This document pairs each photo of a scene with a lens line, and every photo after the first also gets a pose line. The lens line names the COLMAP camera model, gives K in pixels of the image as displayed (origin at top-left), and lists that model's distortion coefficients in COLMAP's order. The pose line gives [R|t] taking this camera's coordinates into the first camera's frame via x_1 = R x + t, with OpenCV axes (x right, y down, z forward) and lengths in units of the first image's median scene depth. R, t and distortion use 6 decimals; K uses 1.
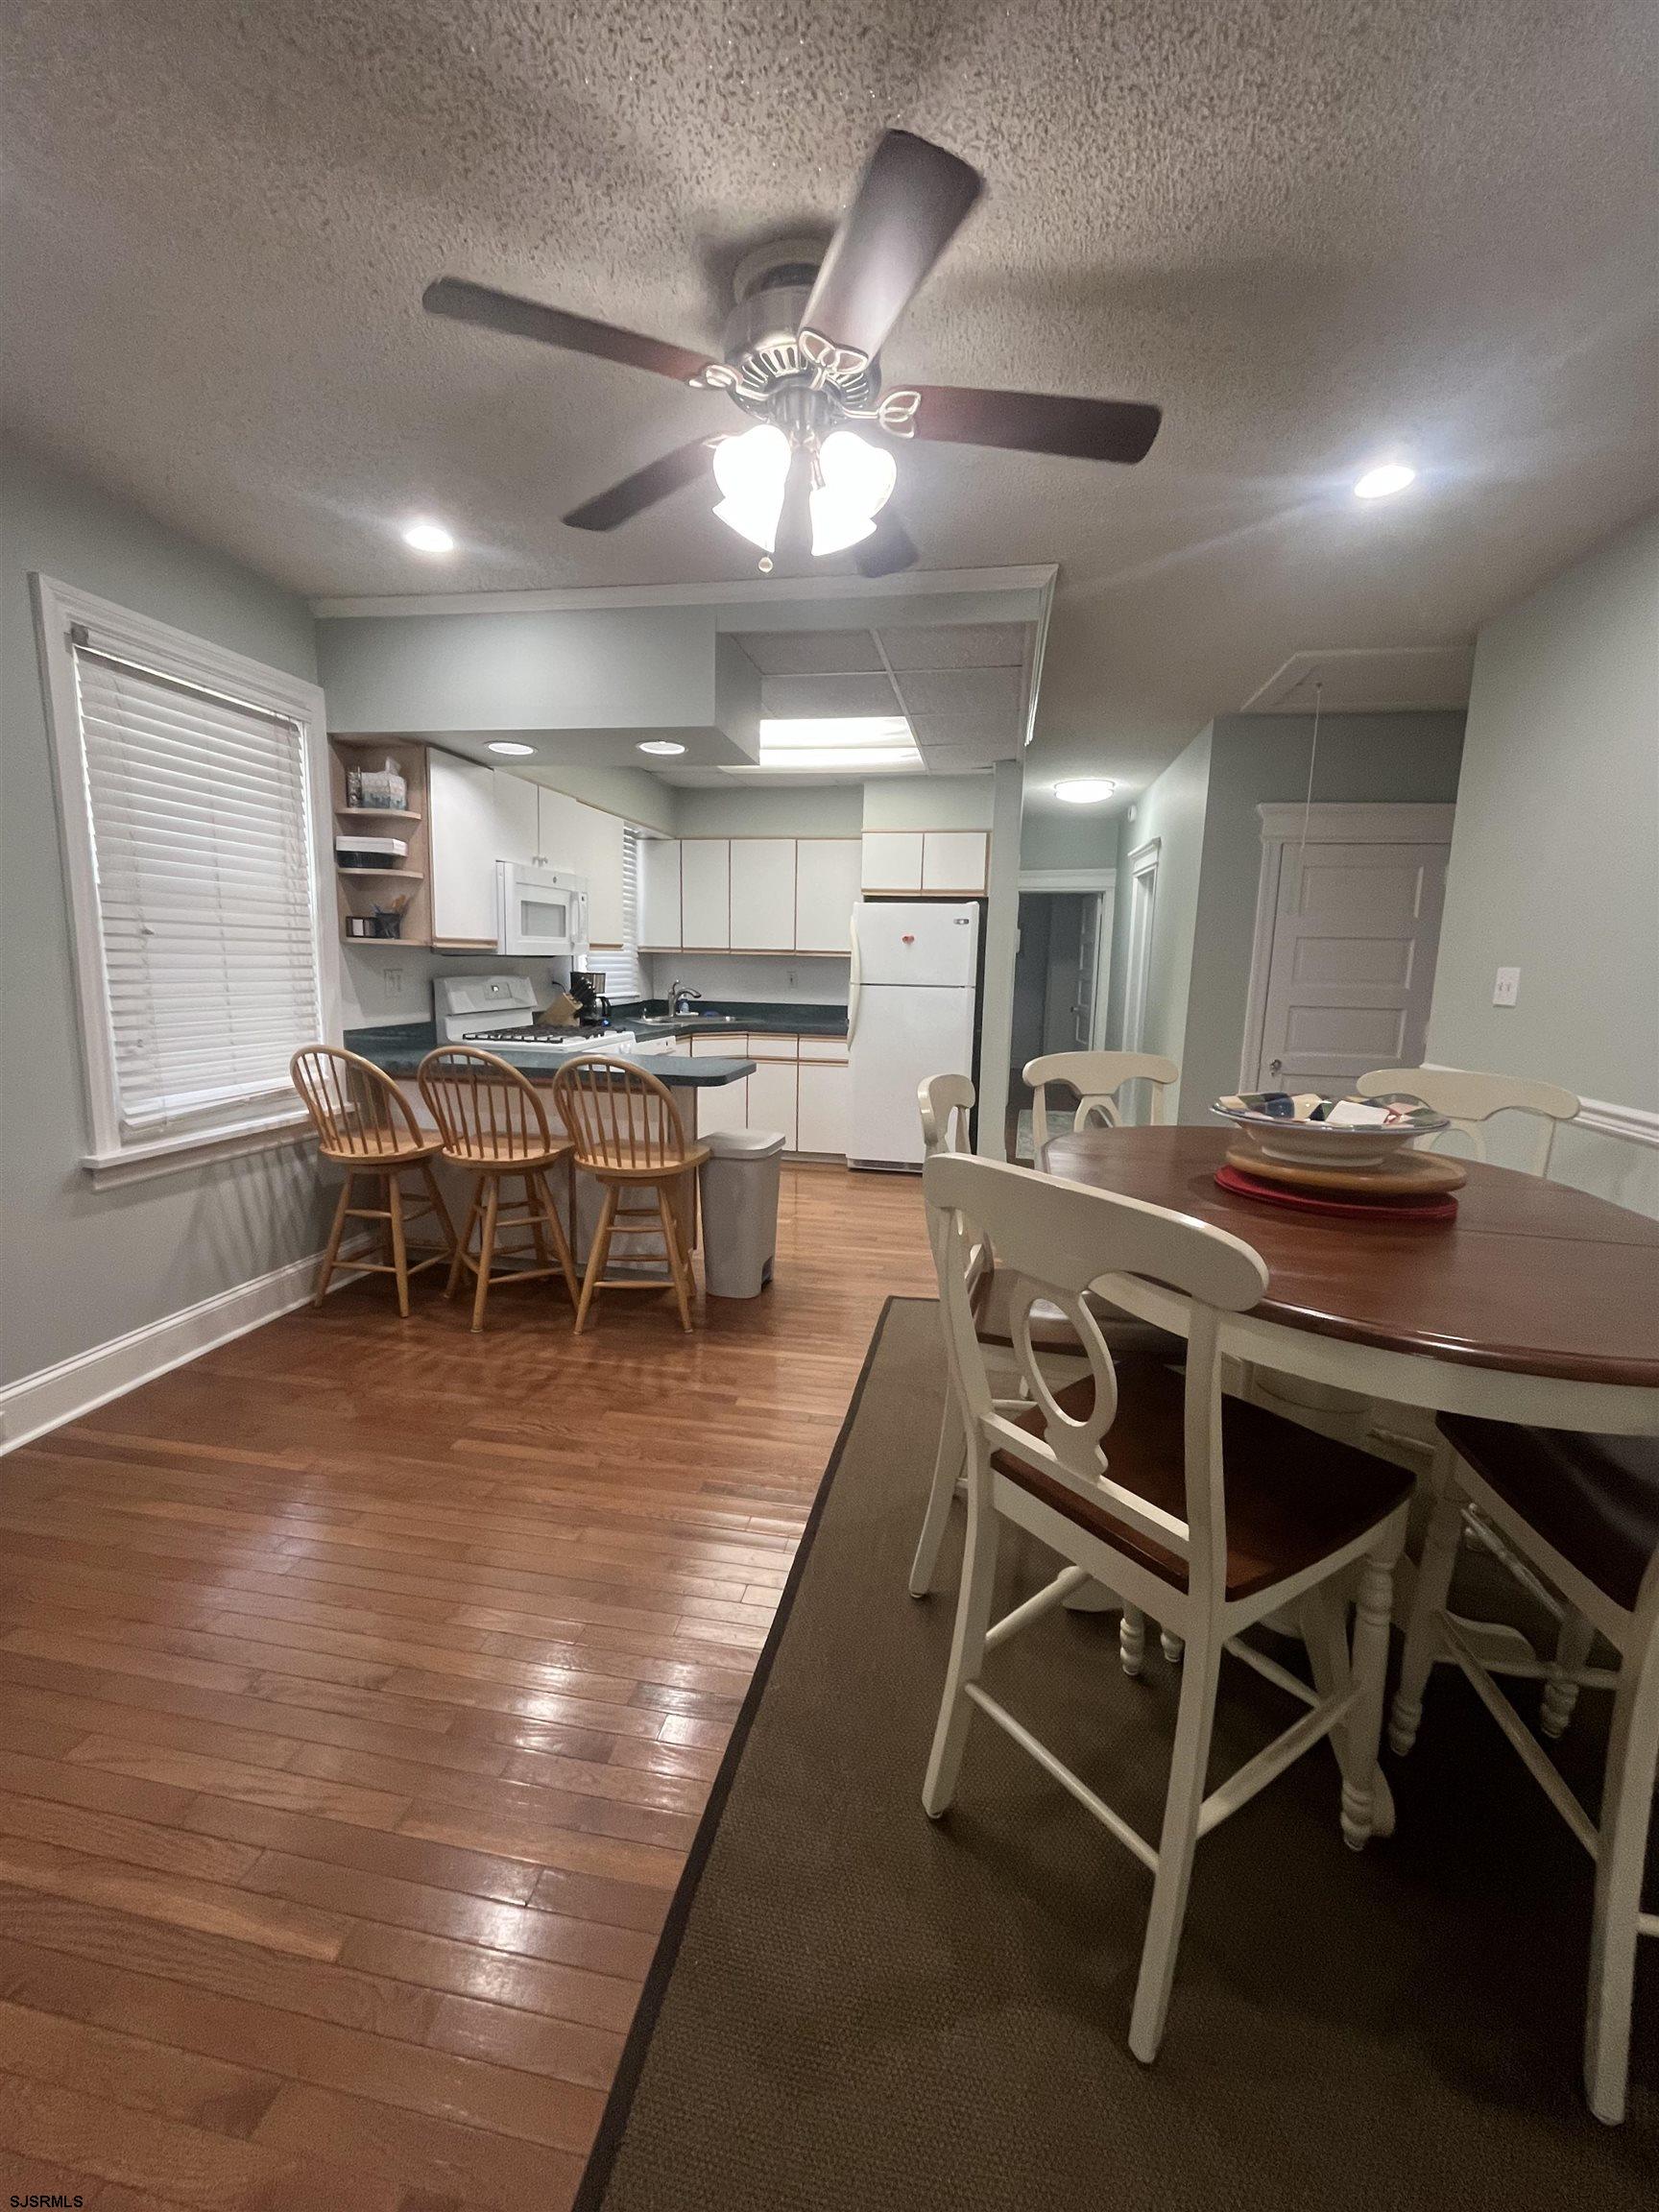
lens RADIAL K [[895.3, 0, 830.9], [0, 895.3, 1104.7], [0, 0, 1]] dist [-0.003214, -0.001655]
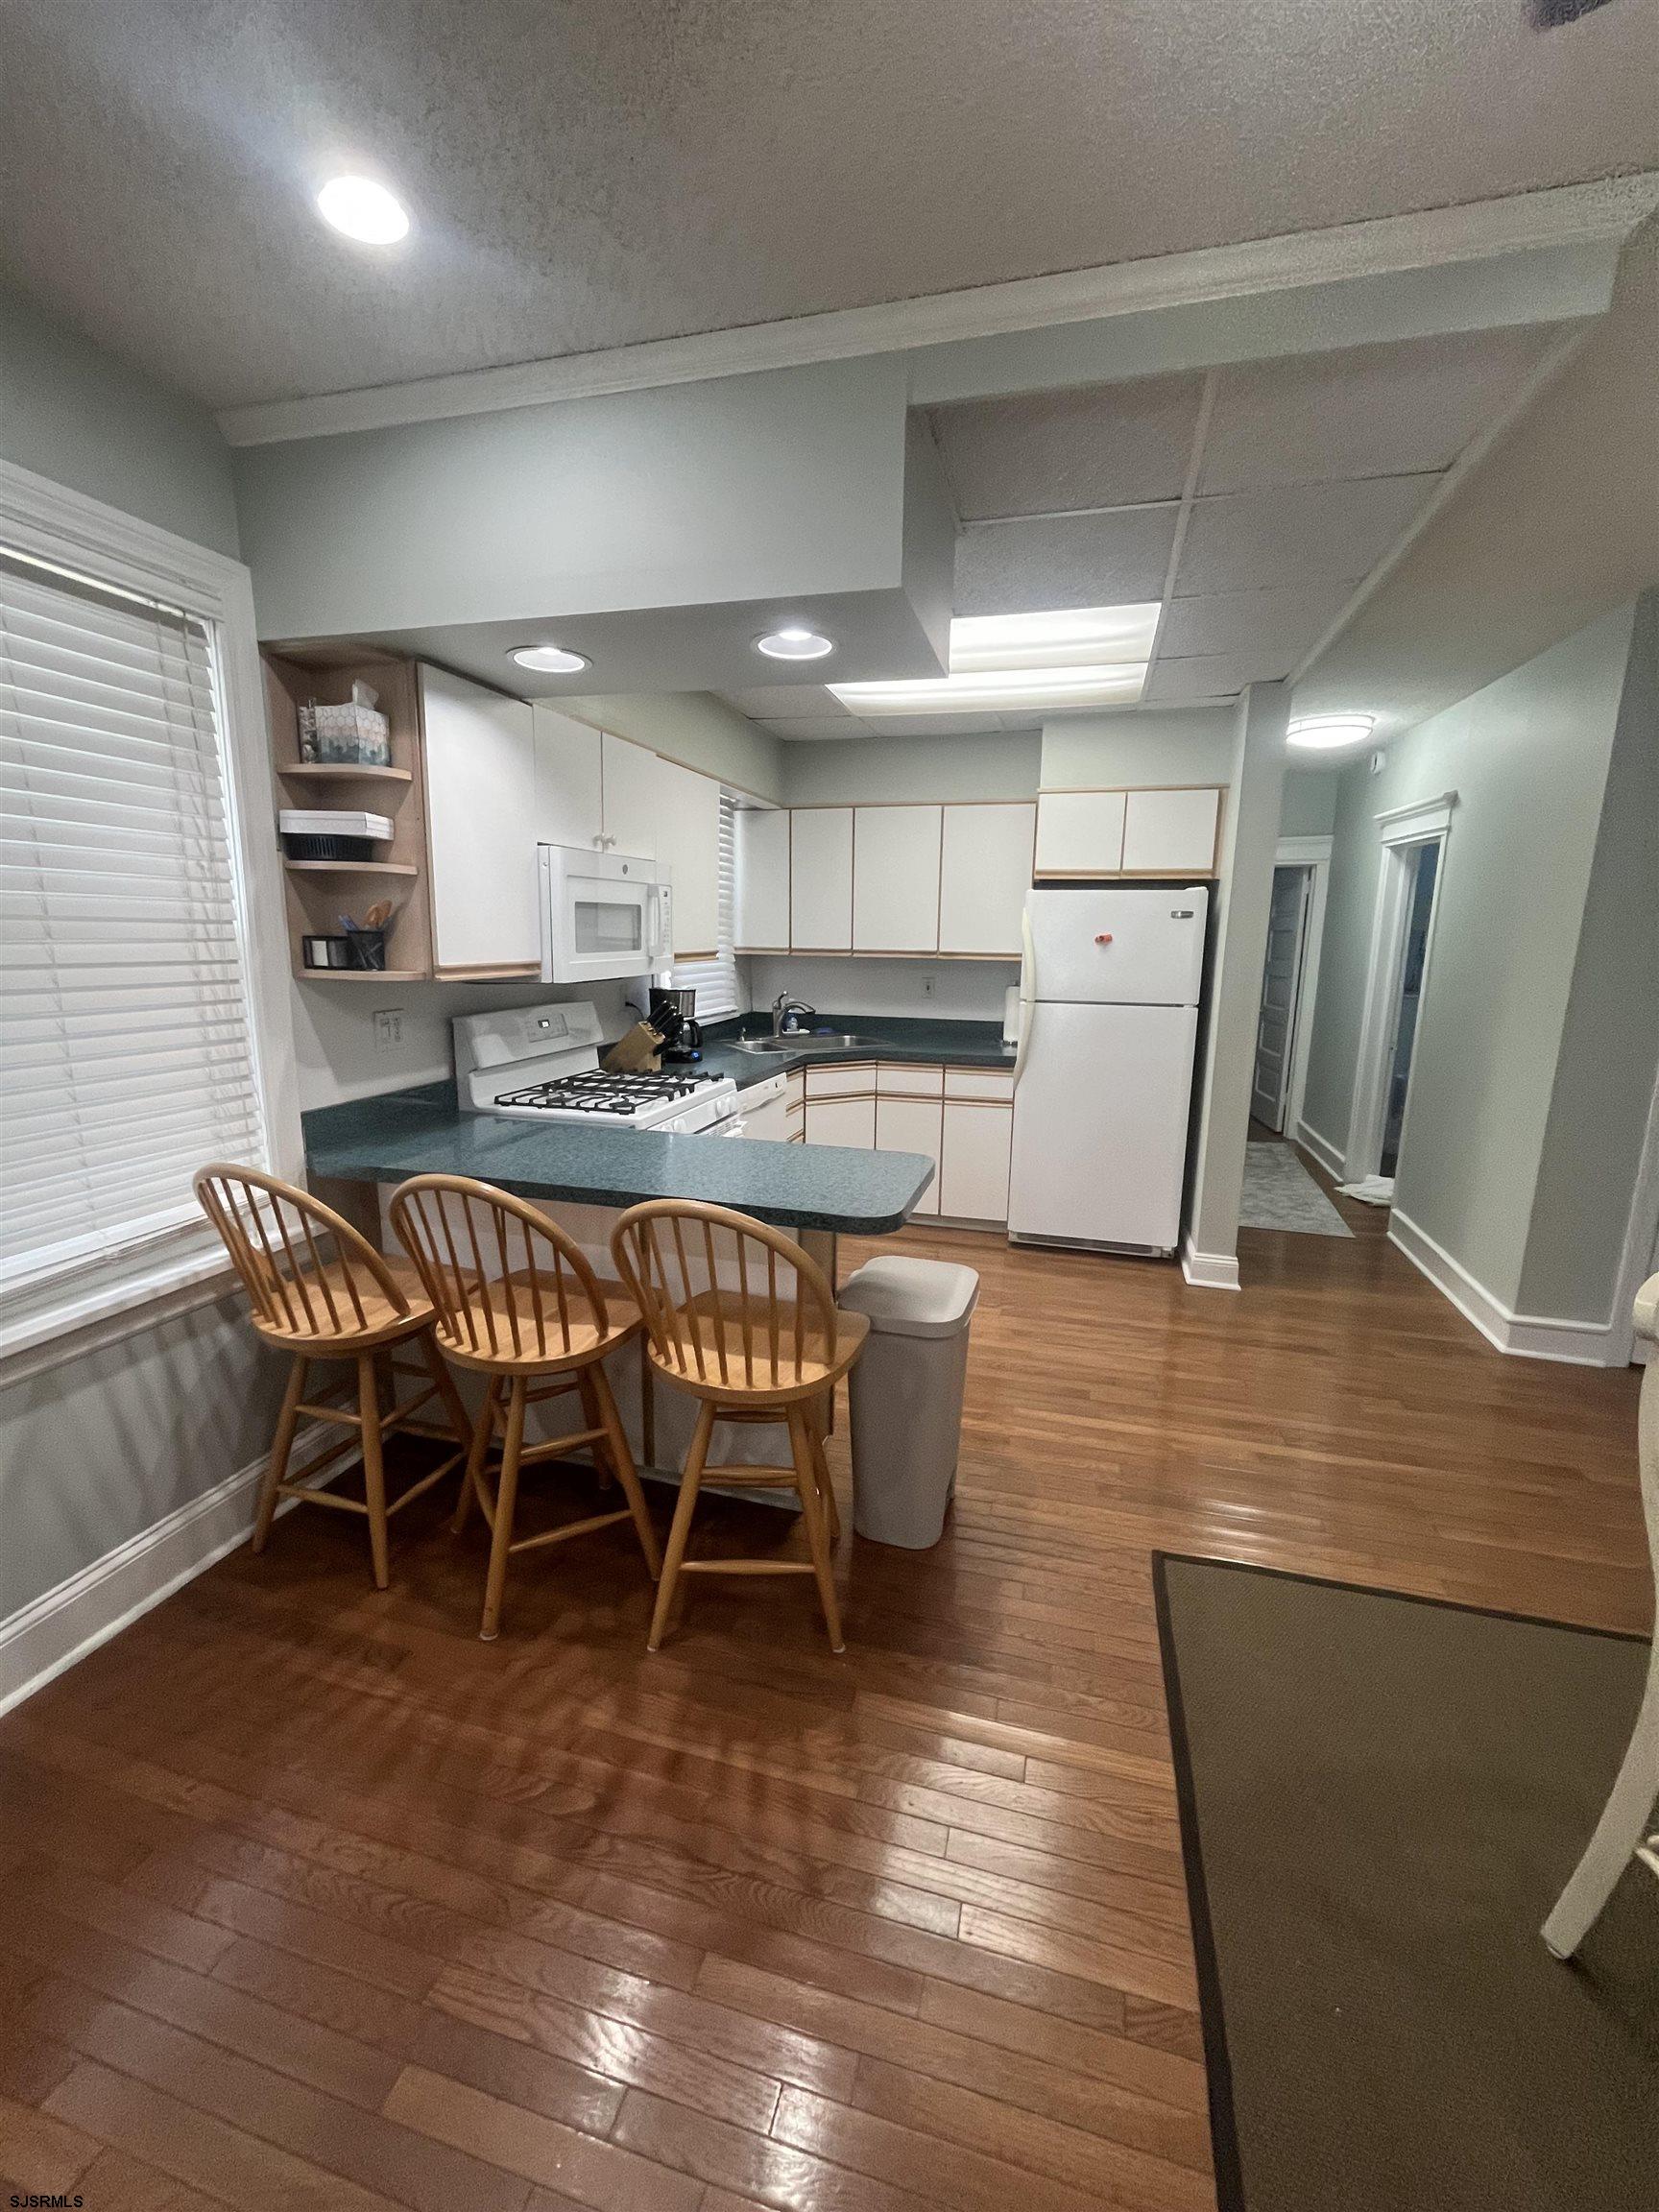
lens RADIAL K [[895.3, 0, 829.0], [0, 895.3, 1103.6], [0, 0, 1]] dist [-0.003214, -0.001655]
pose [[0.995611, 0.008575, -0.093195, -0.108042], [-0.006012, 0.999597, 0.027752, -0.113814], [0.093396, -0.027070, 0.995261, 0.405260]]
